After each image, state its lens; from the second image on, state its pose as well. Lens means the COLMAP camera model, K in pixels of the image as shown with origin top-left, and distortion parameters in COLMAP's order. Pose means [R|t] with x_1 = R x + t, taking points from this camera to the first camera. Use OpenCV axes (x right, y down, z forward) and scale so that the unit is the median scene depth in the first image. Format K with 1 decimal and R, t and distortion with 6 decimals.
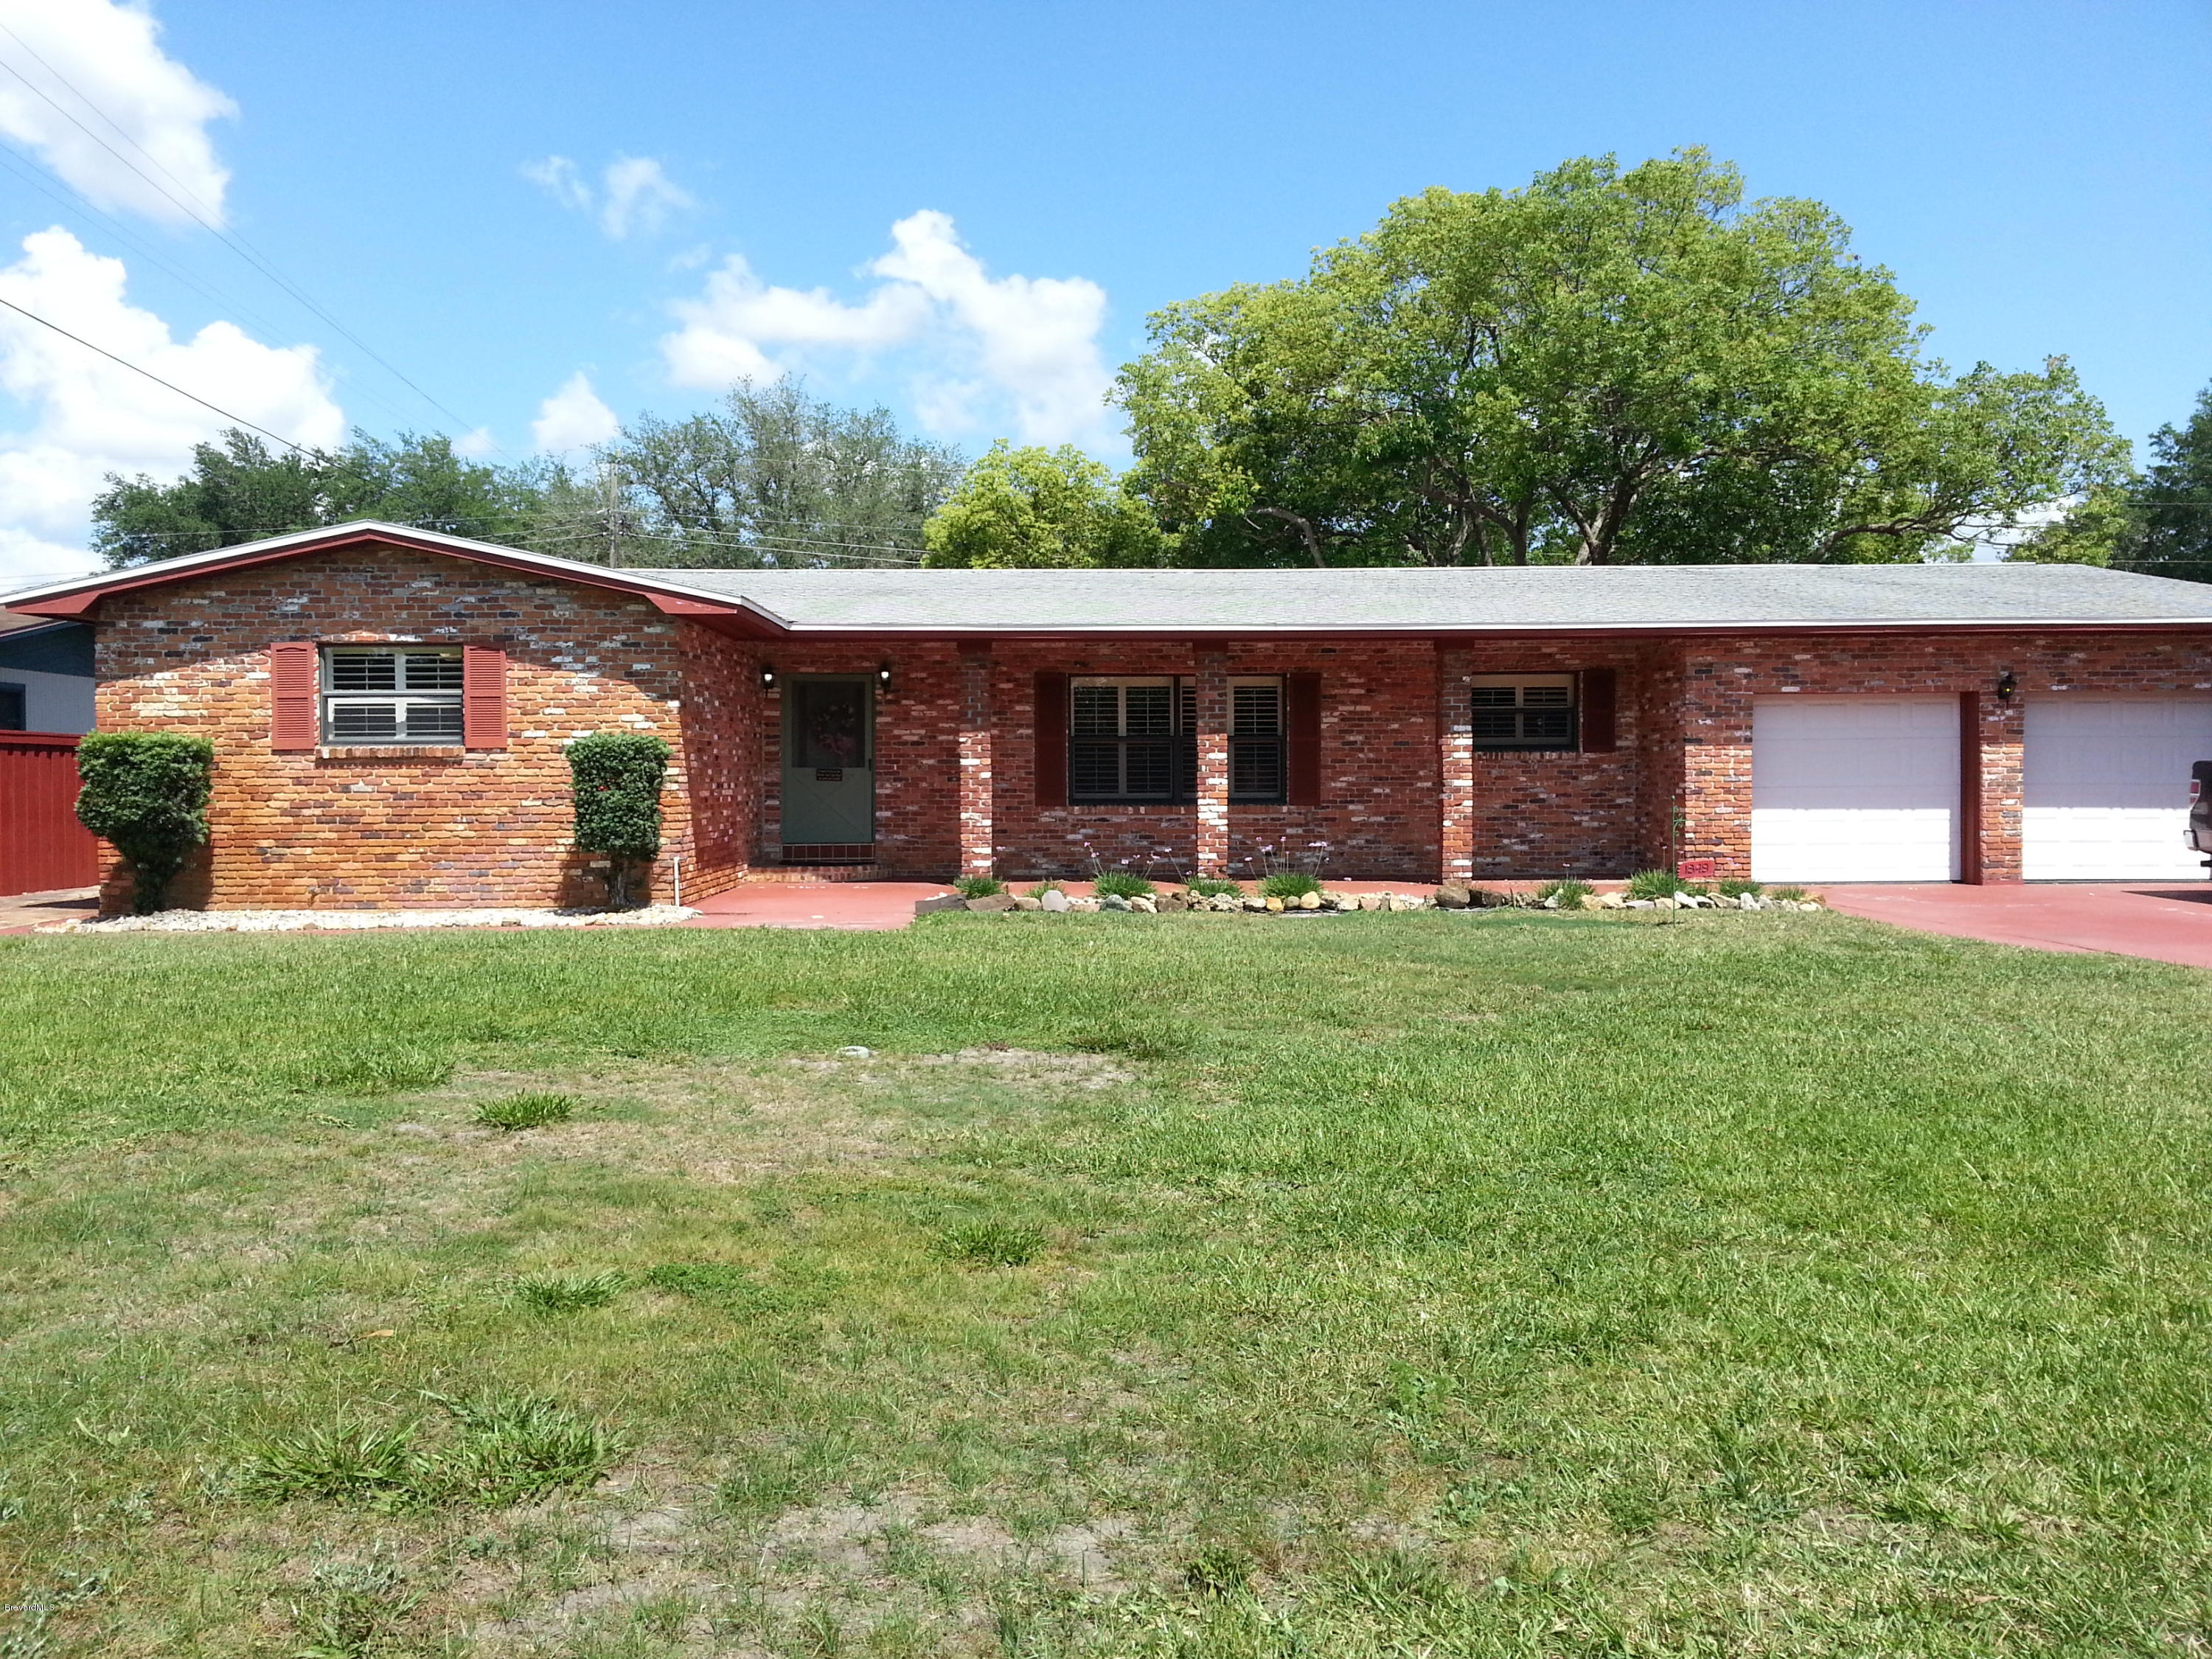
lens RADIAL K [[1752.6, 0, 1084.3], [0, 1752.6, 830.5], [0, 0, 1]] dist [0.096256, -0.158704]
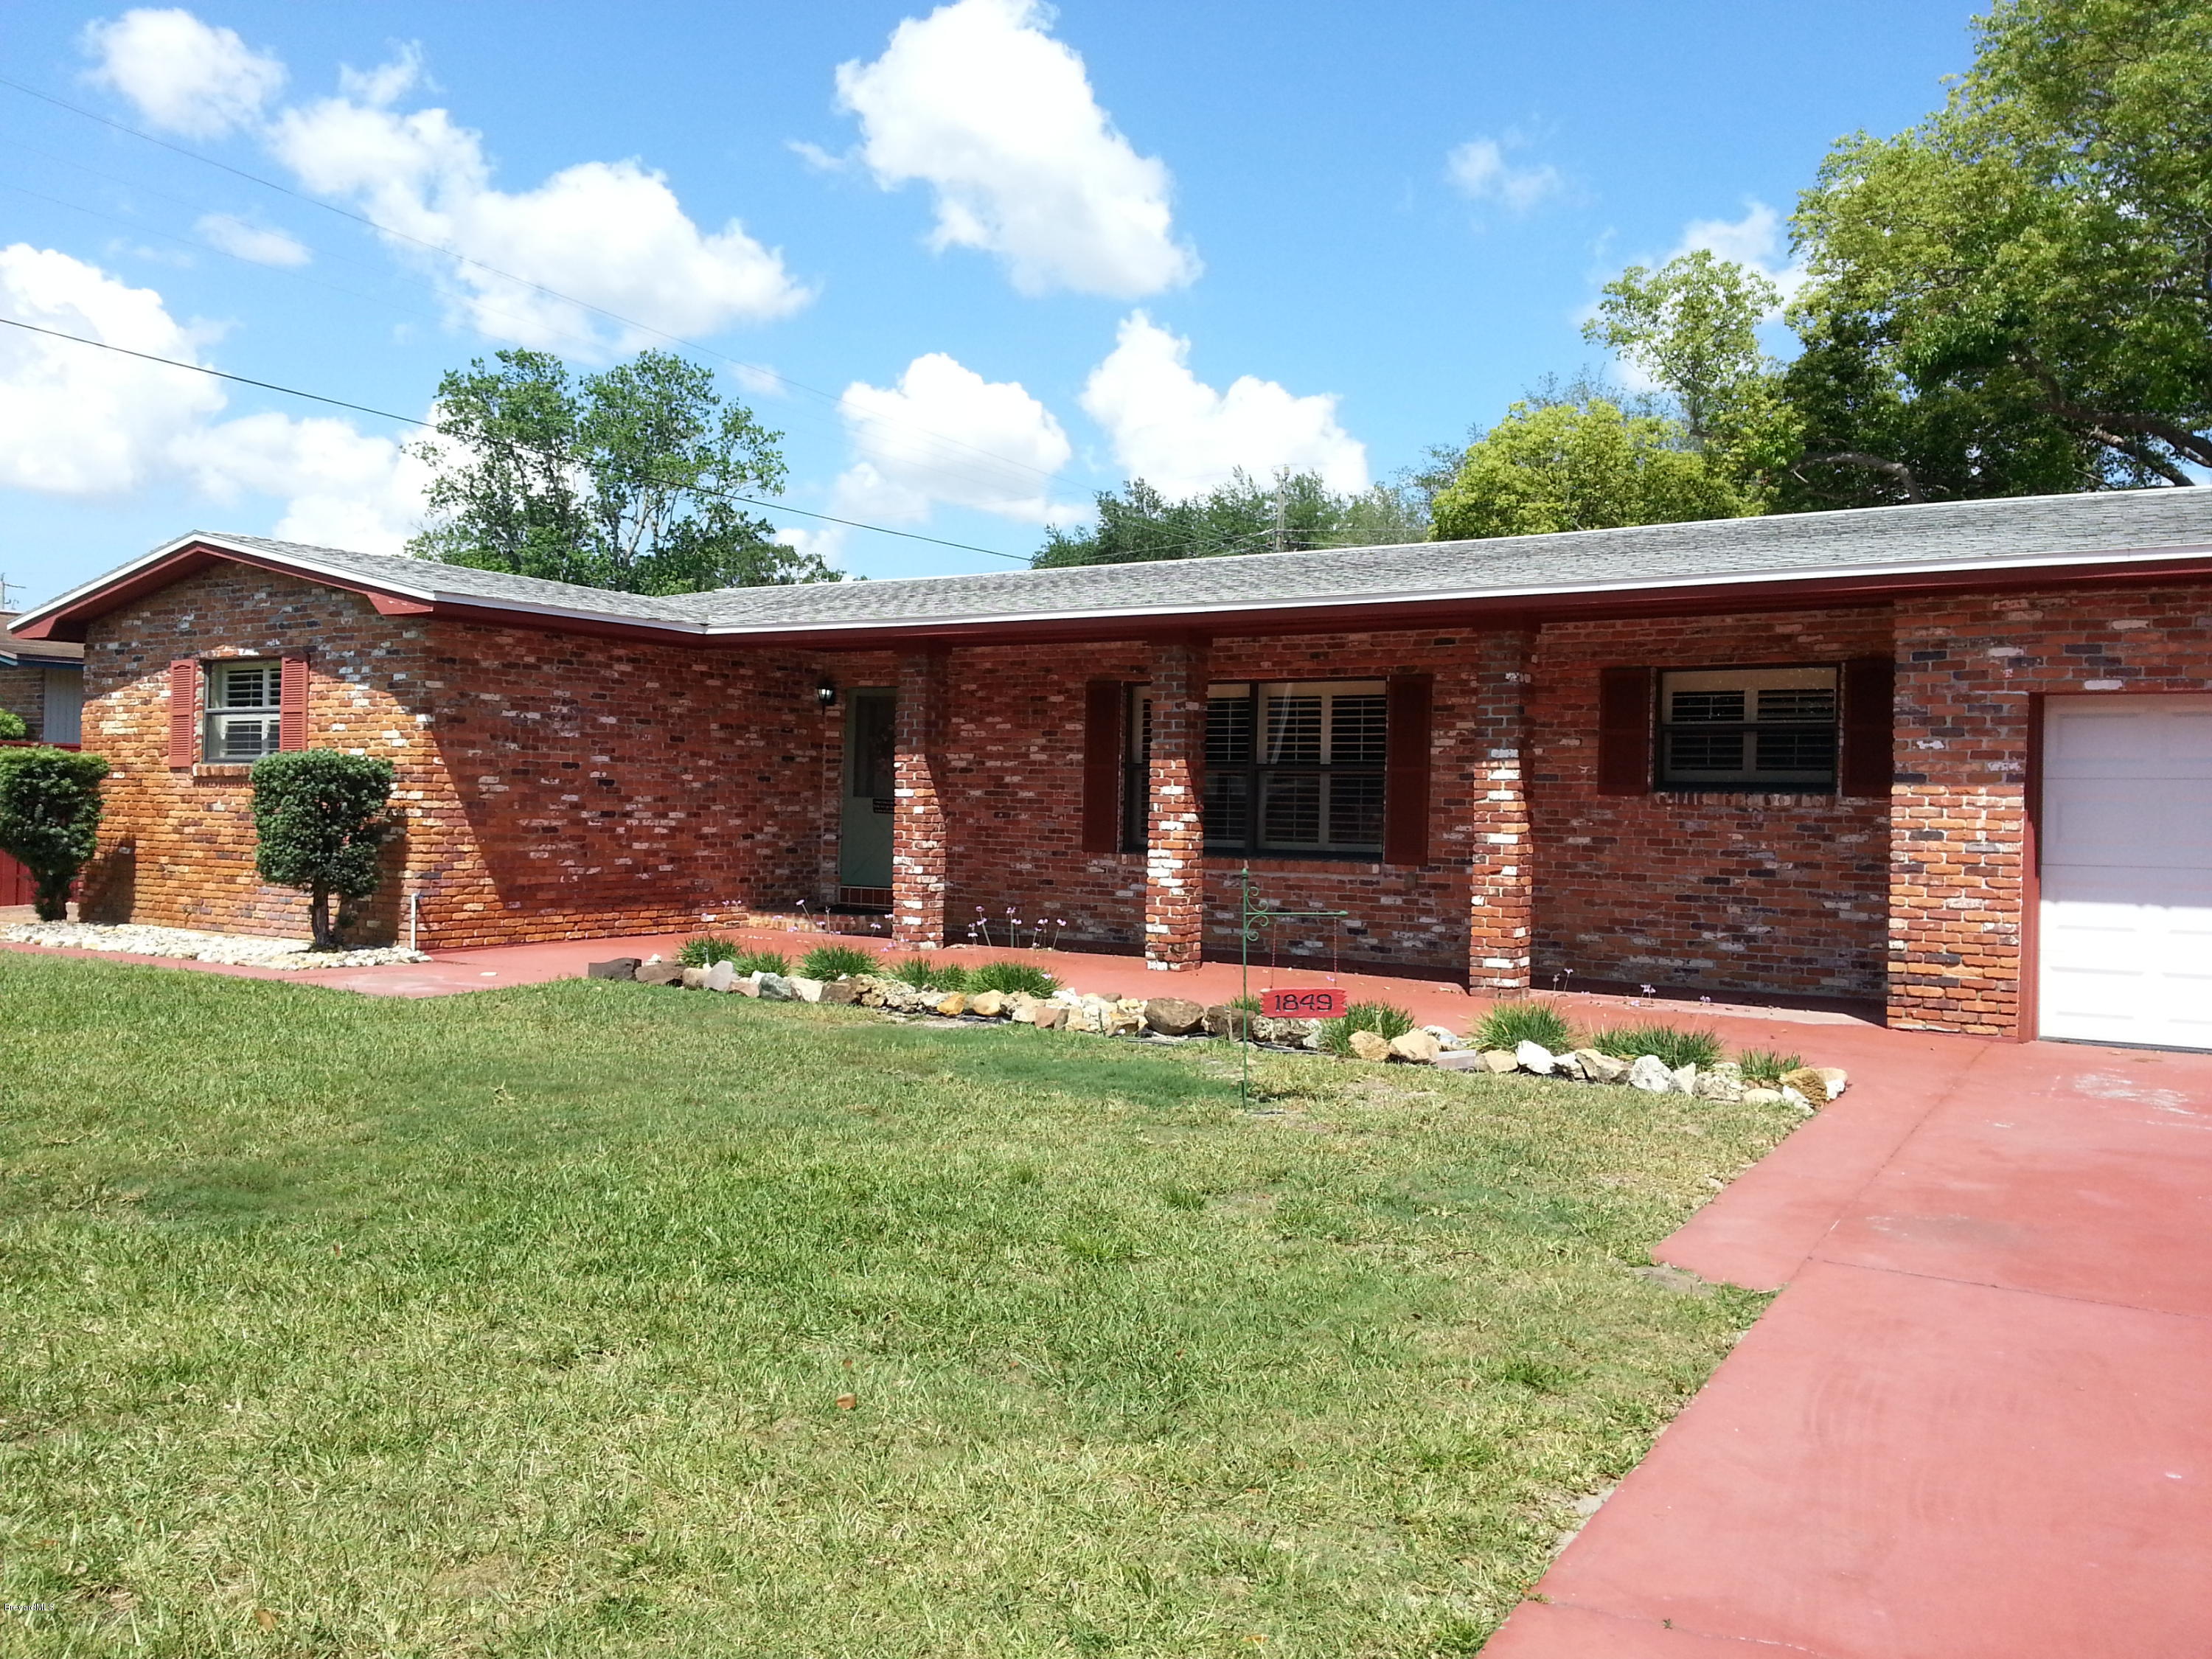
lens RADIAL K [[1772.3, 0, 1079.8], [0, 1772.3, 820.0], [0, 0, 1]] dist [0.109610, -0.166809]
pose [[0.825343, 0.025742, -0.564044, 0.453895], [-0.040421, 0.999091, -0.013549, -0.018884], [0.563182, 0.033982, 0.825634, 0.377308]]
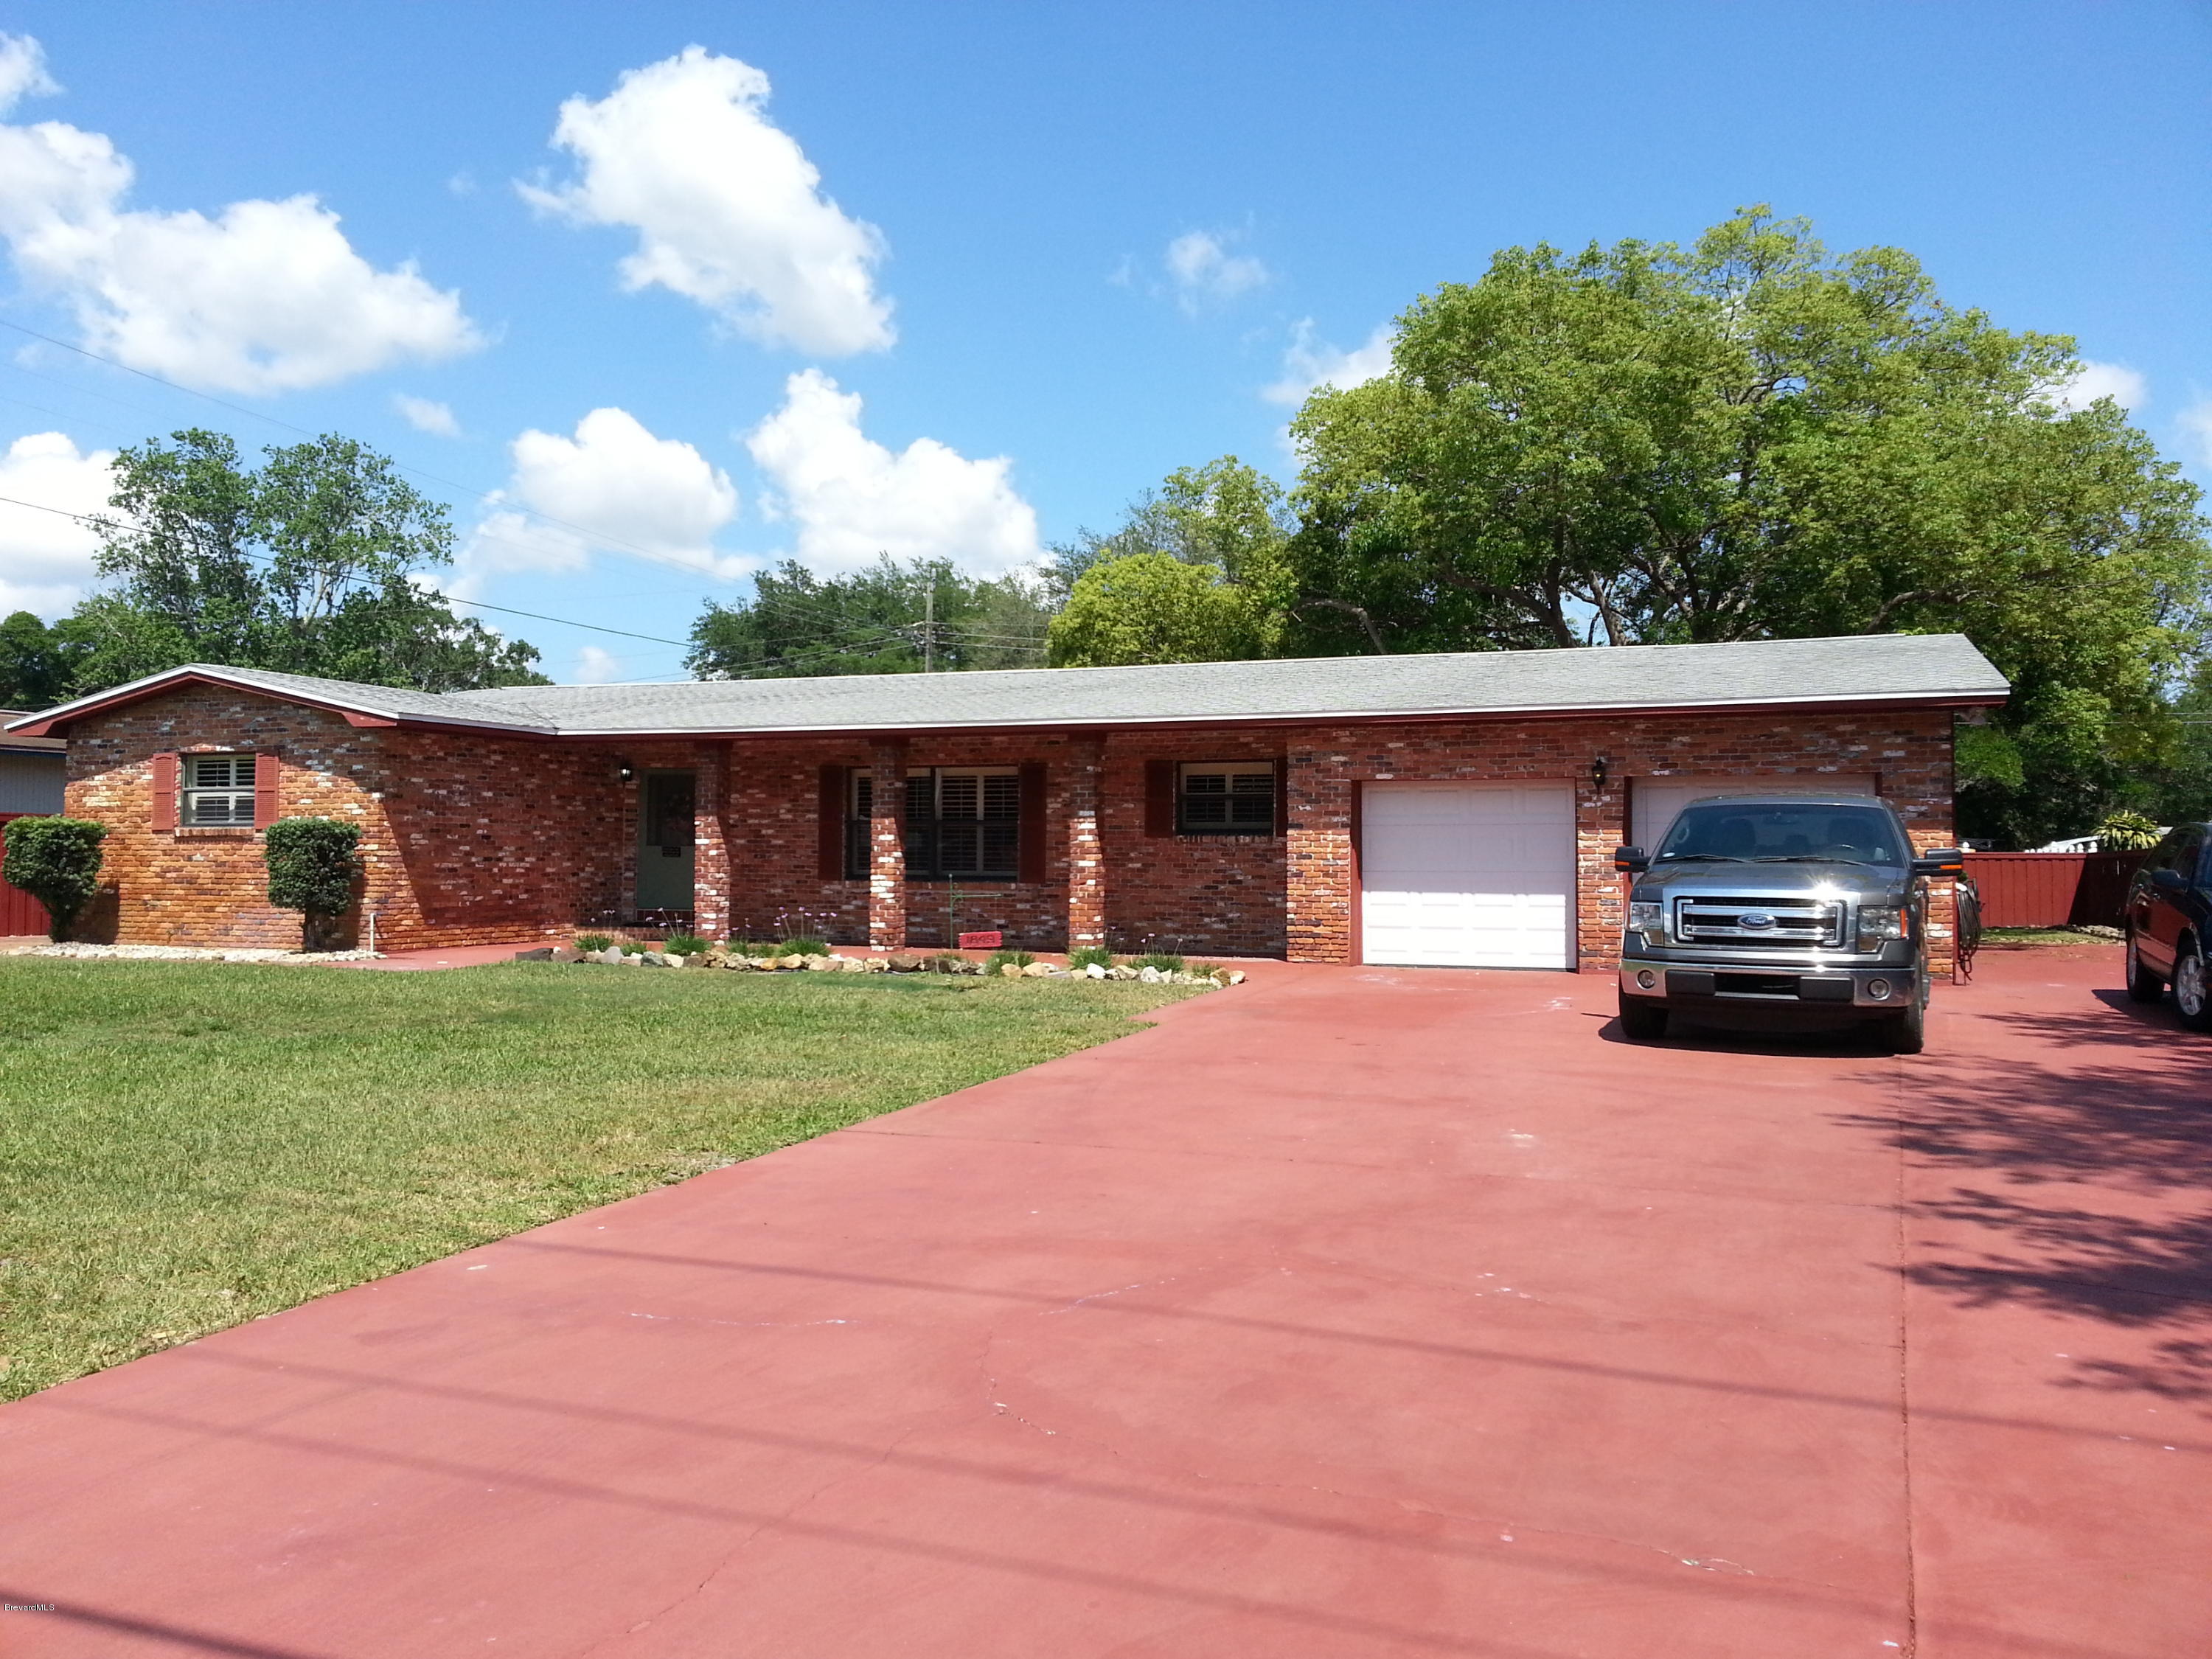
lens RADIAL K [[1752.6, 0, 1084.3], [0, 1752.6, 830.5], [0, 0, 1]] dist [0.096256, -0.158704]
pose [[0.924051, 0.003456, -0.382252, 0.630468], [-0.021440, 0.998854, -0.042800, -0.000850], [0.381666, 0.047745, 0.923066, -0.007314]]
